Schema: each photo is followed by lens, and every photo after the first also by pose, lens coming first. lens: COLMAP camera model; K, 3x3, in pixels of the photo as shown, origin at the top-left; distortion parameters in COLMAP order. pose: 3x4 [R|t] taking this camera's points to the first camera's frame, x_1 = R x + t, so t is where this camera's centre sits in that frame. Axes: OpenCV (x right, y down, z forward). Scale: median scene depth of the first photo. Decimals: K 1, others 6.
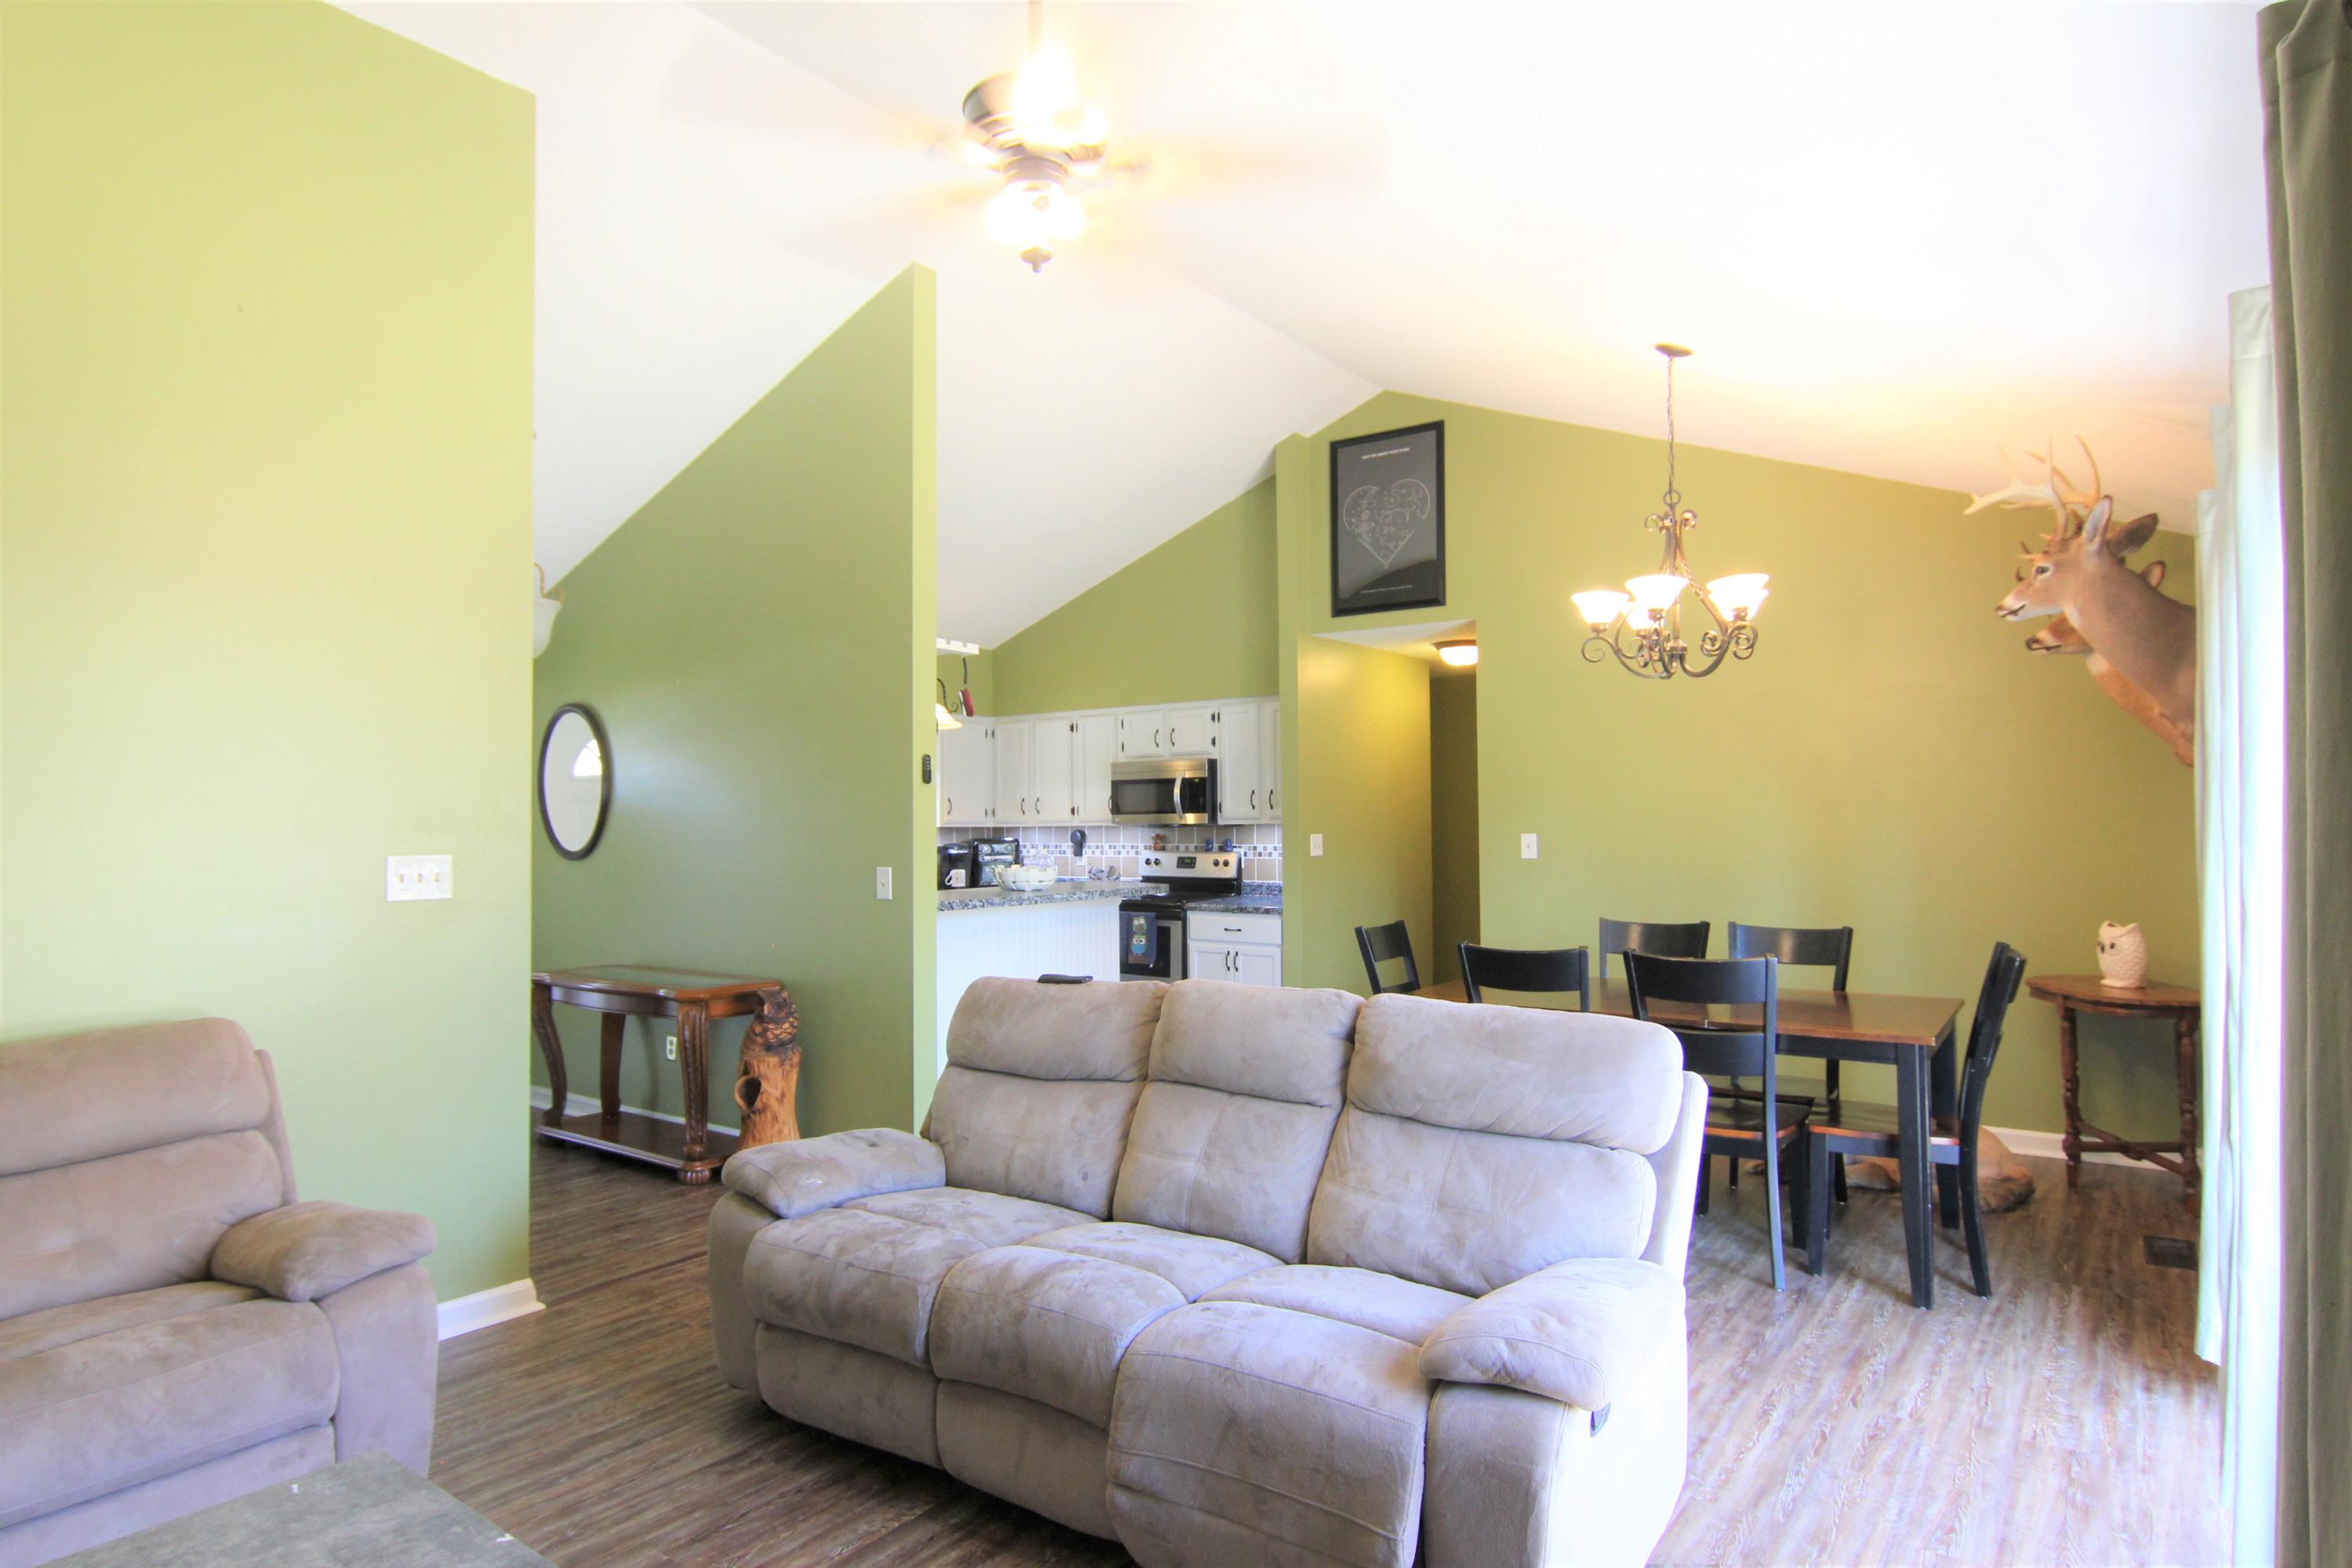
lens RADIAL K [[1305.3, 0, 1176.0], [0, 1305.3, 784.0], [0, 0, 1]] dist [0.002551, -0.018497]
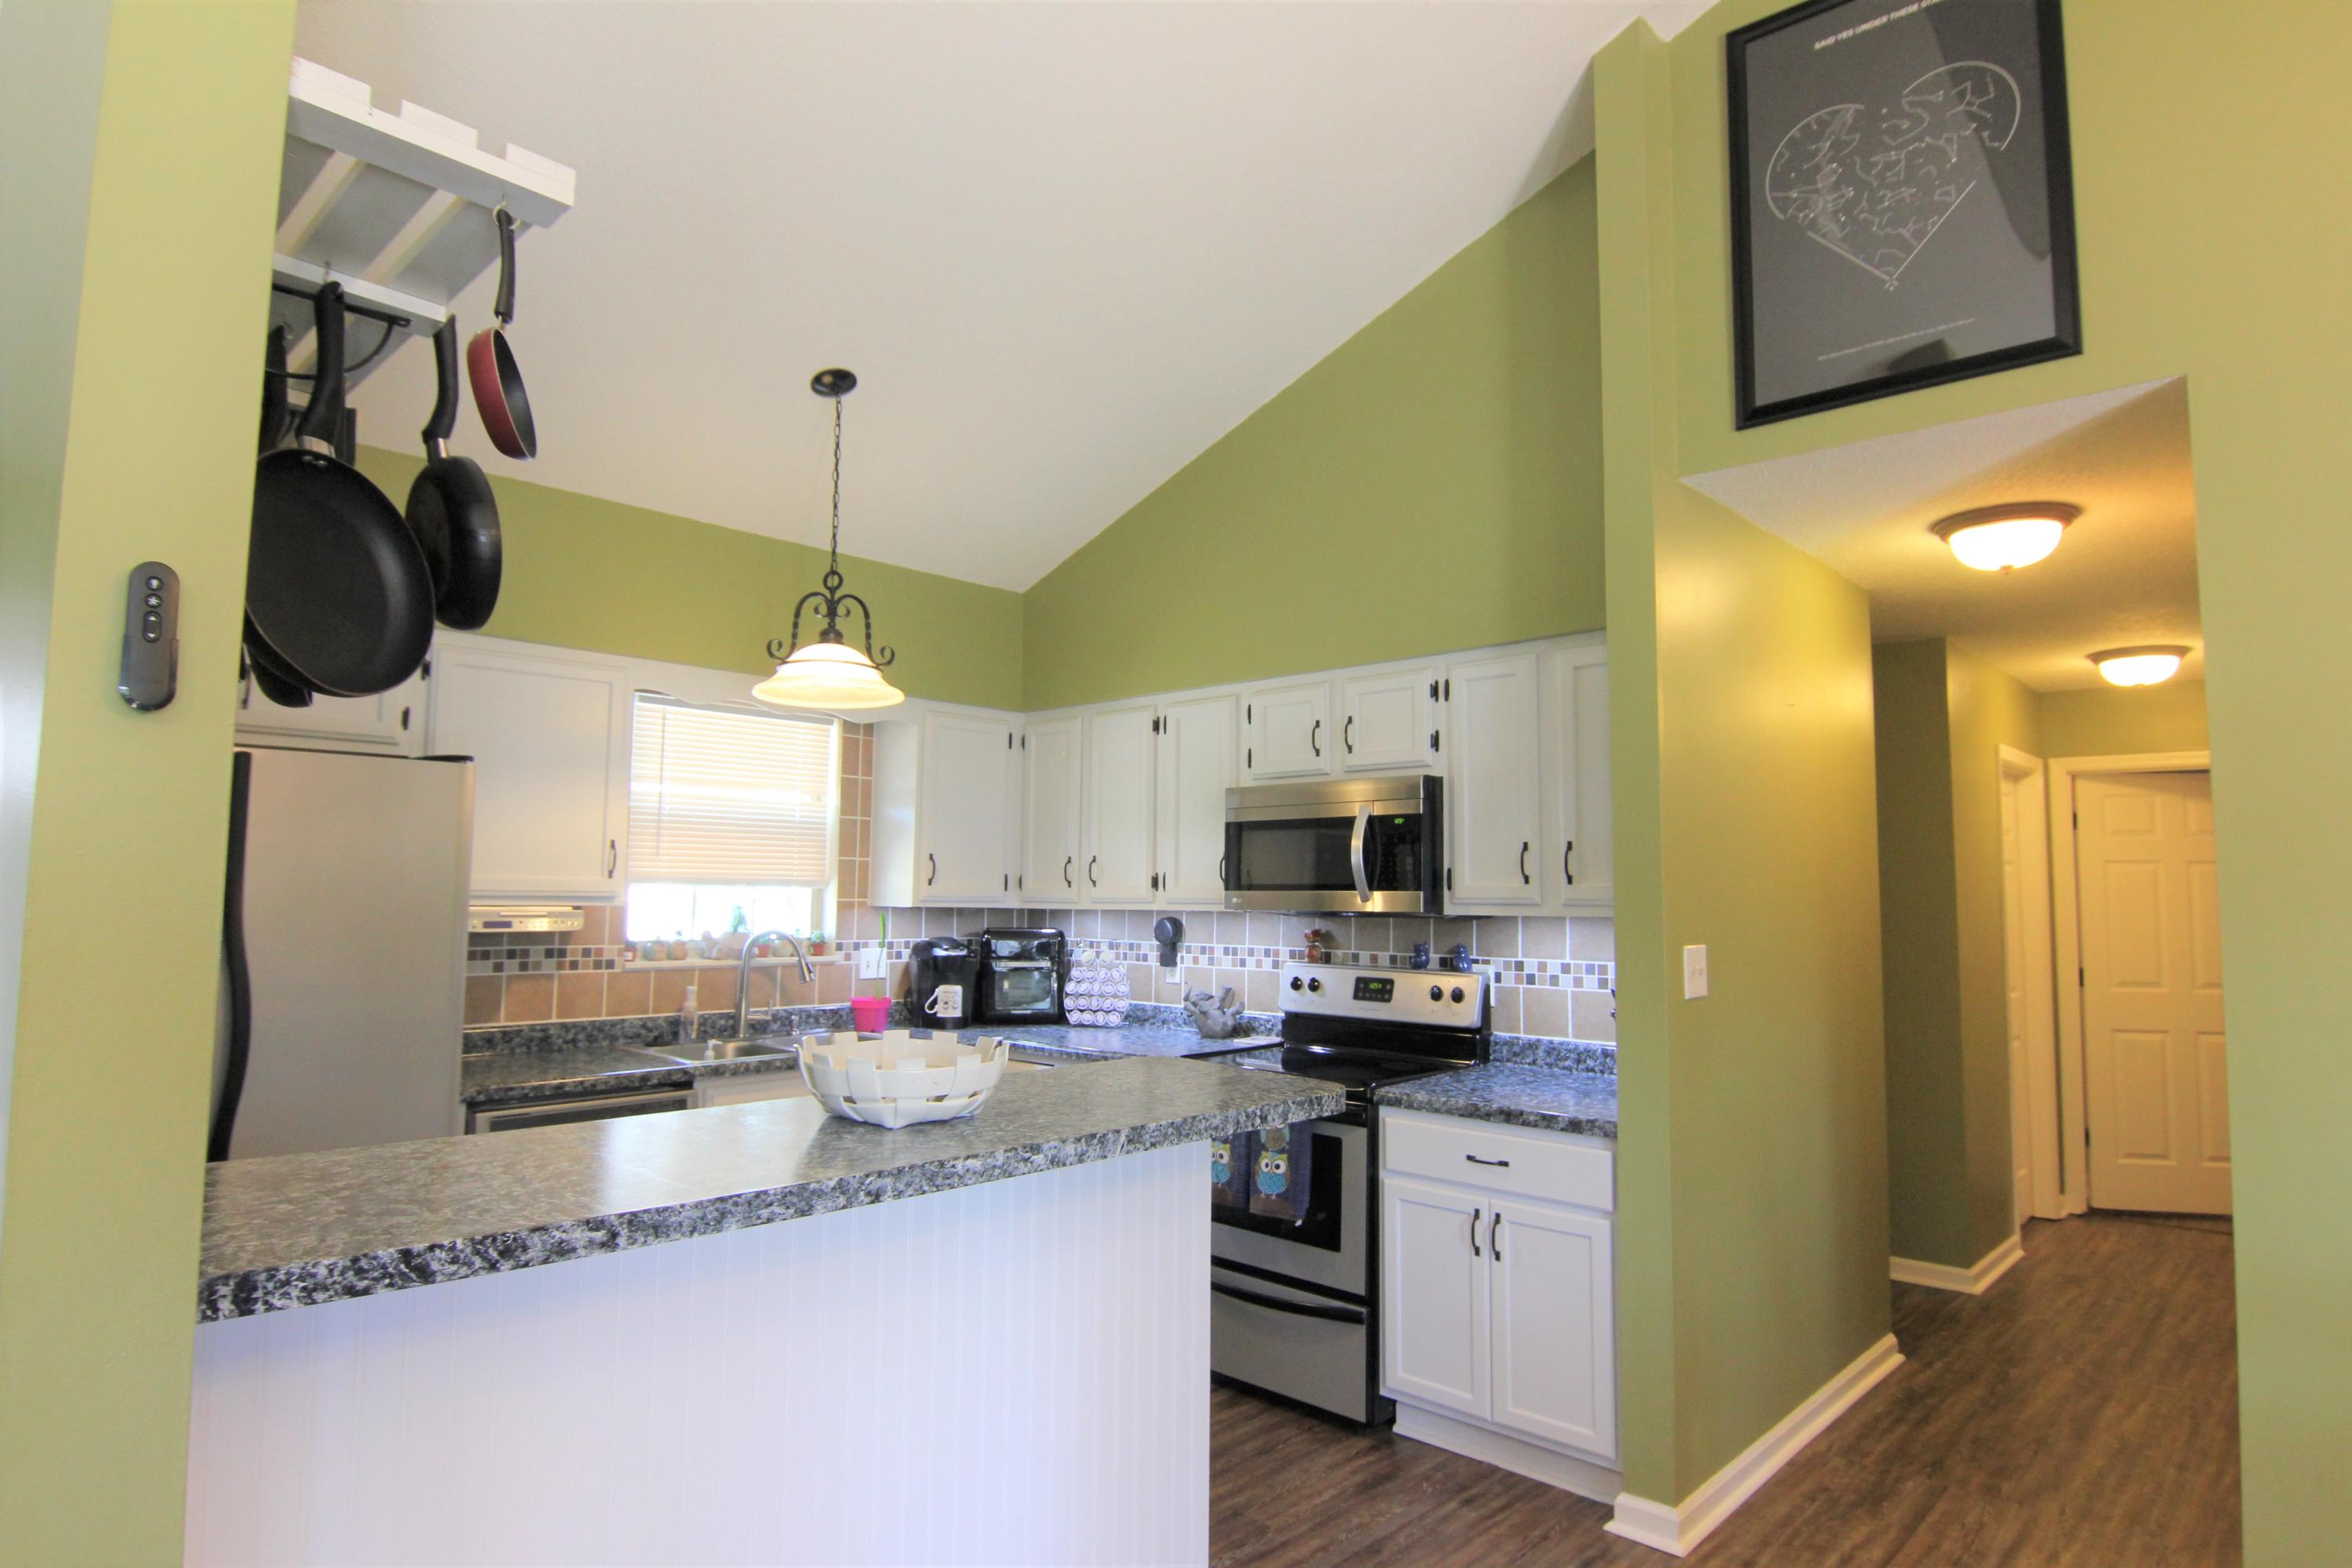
lens RADIAL K [[1305.3, 0, 1176.0], [0, 1305.3, 784.0], [0, 0, 1]] dist [0.002551, -0.018497]
pose [[0.992512, 0.008902, -0.121821, -0.006999], [-0.016063, 0.998192, -0.057926, 0.012264], [0.121085, 0.059449, 0.990860, 0.503542]]
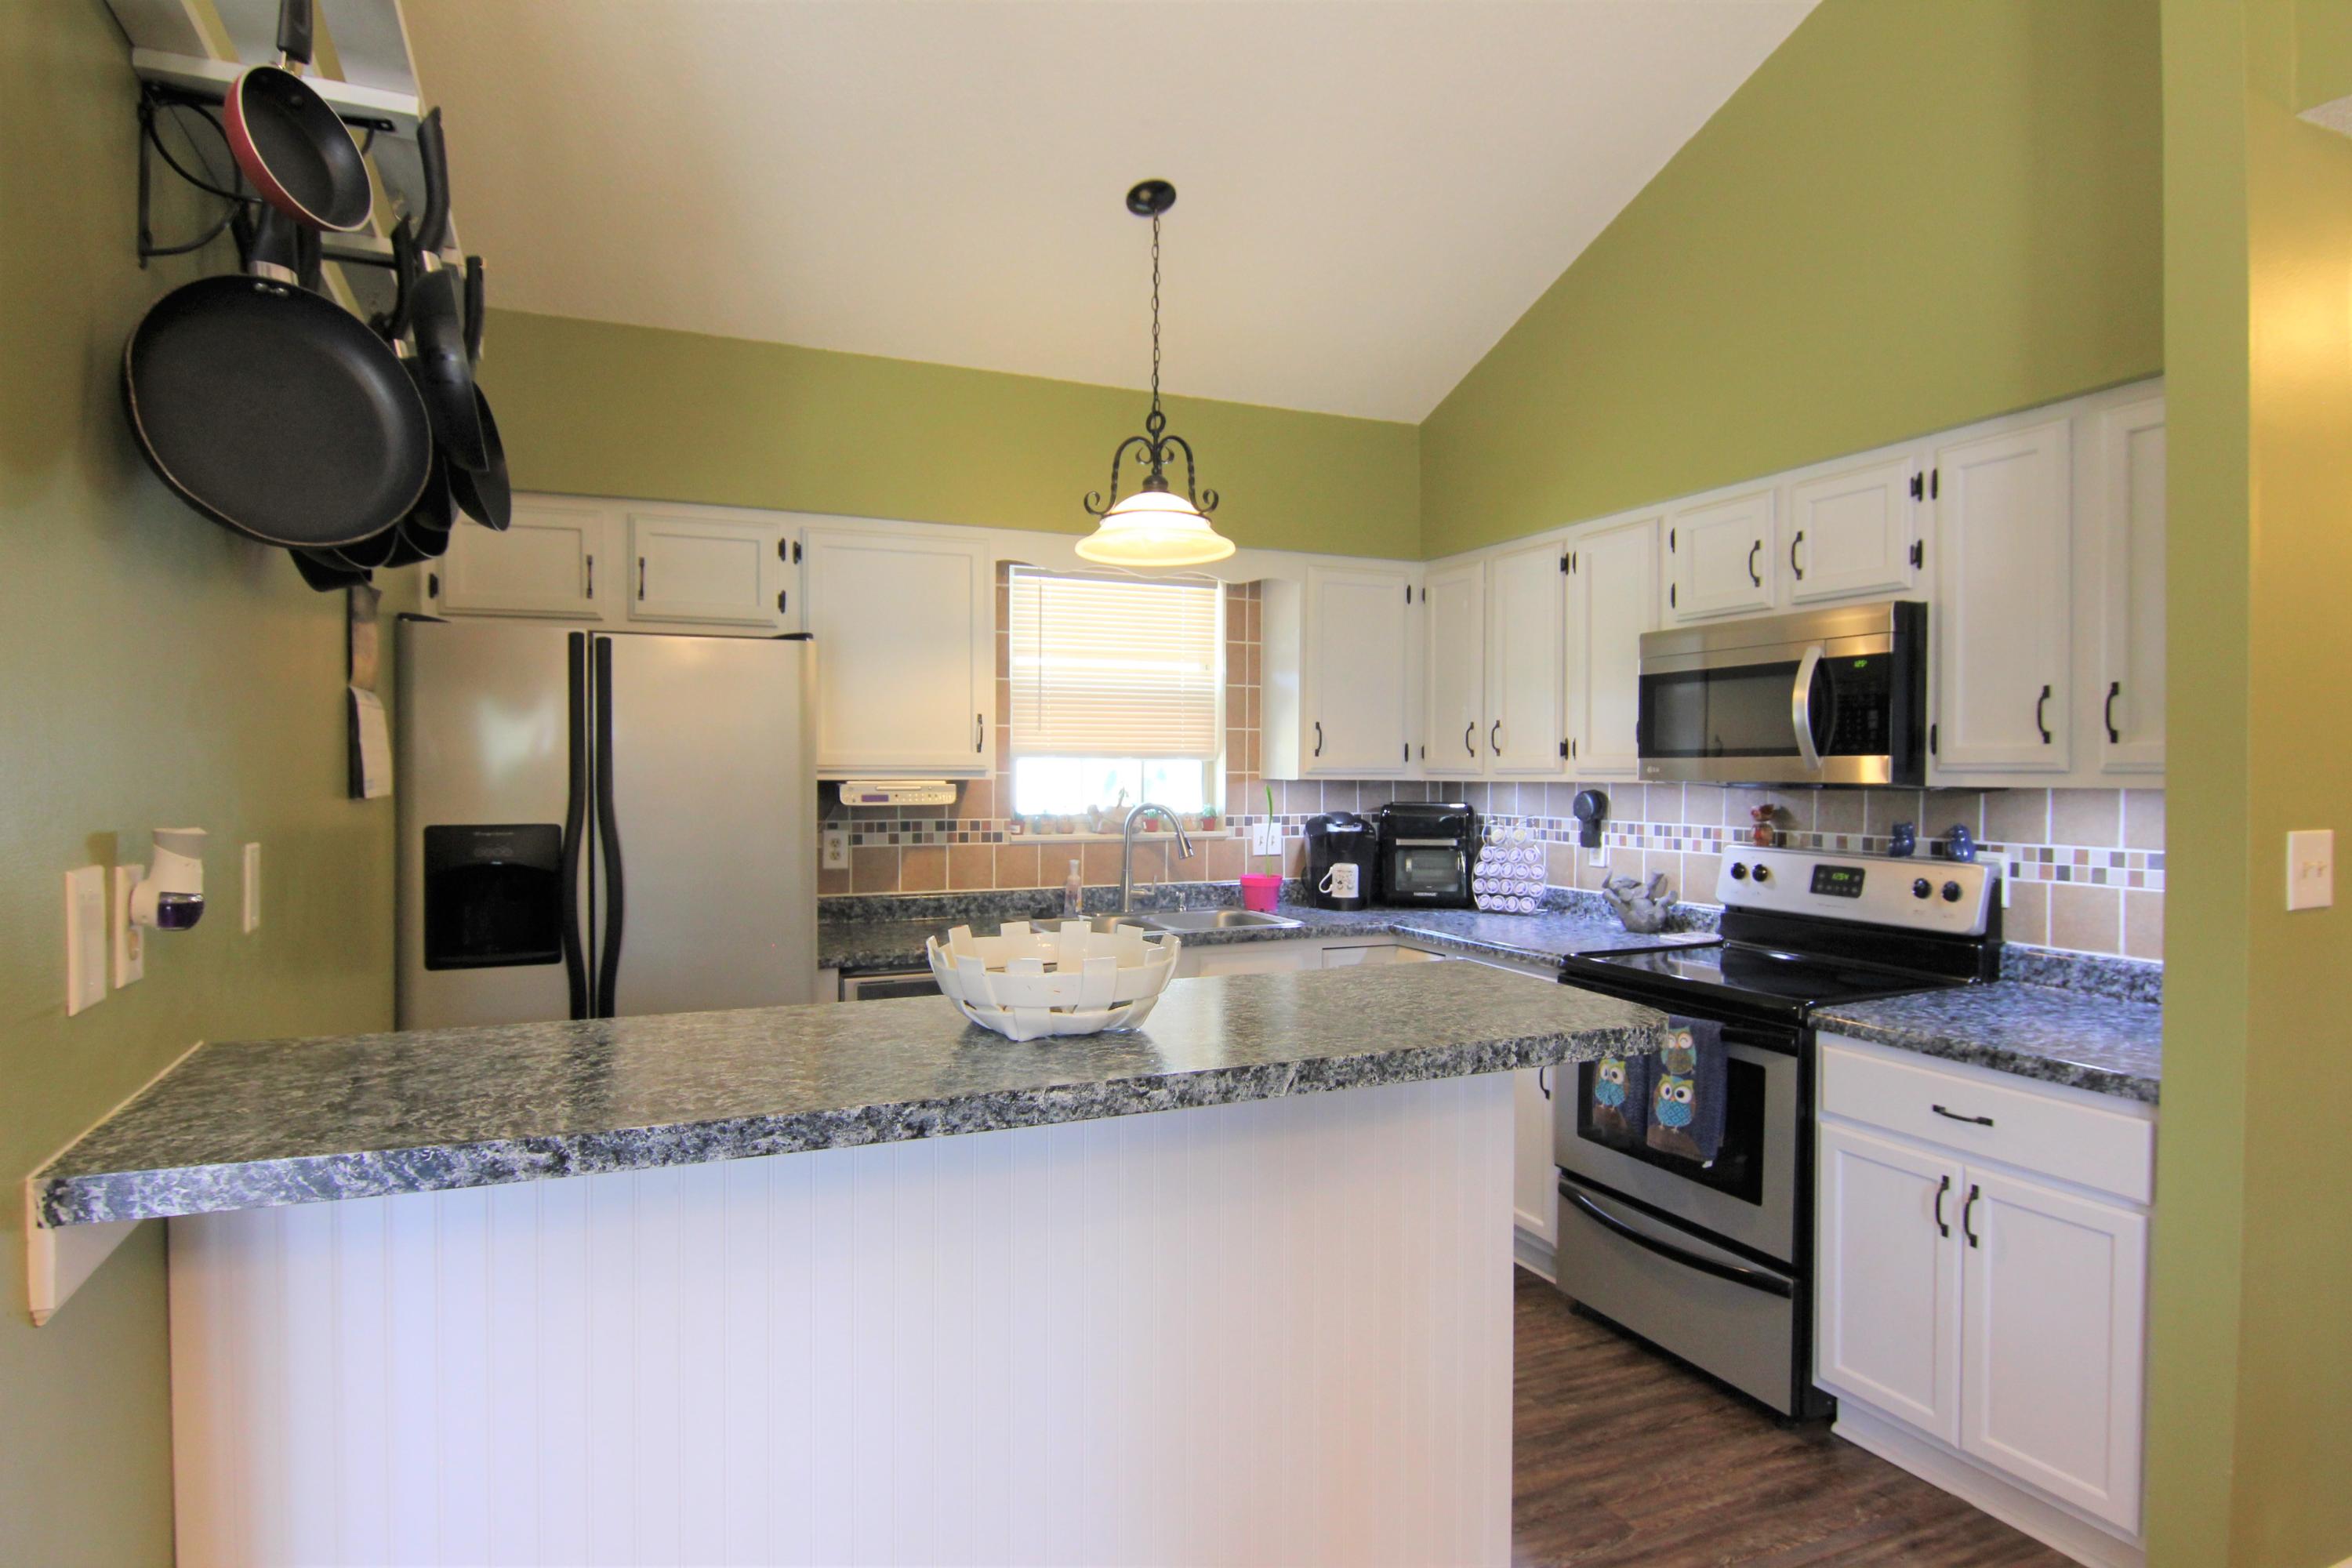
lens RADIAL K [[1305.3, 0, 1176.0], [0, 1305.3, 784.0], [0, 0, 1]] dist [0.002551, -0.018497]
pose [[0.867391, 0.017301, -0.497327, 0.030743], [0.003441, 0.999163, 0.040760, 0.014691], [0.497616, -0.037067, 0.866605, 0.574389]]
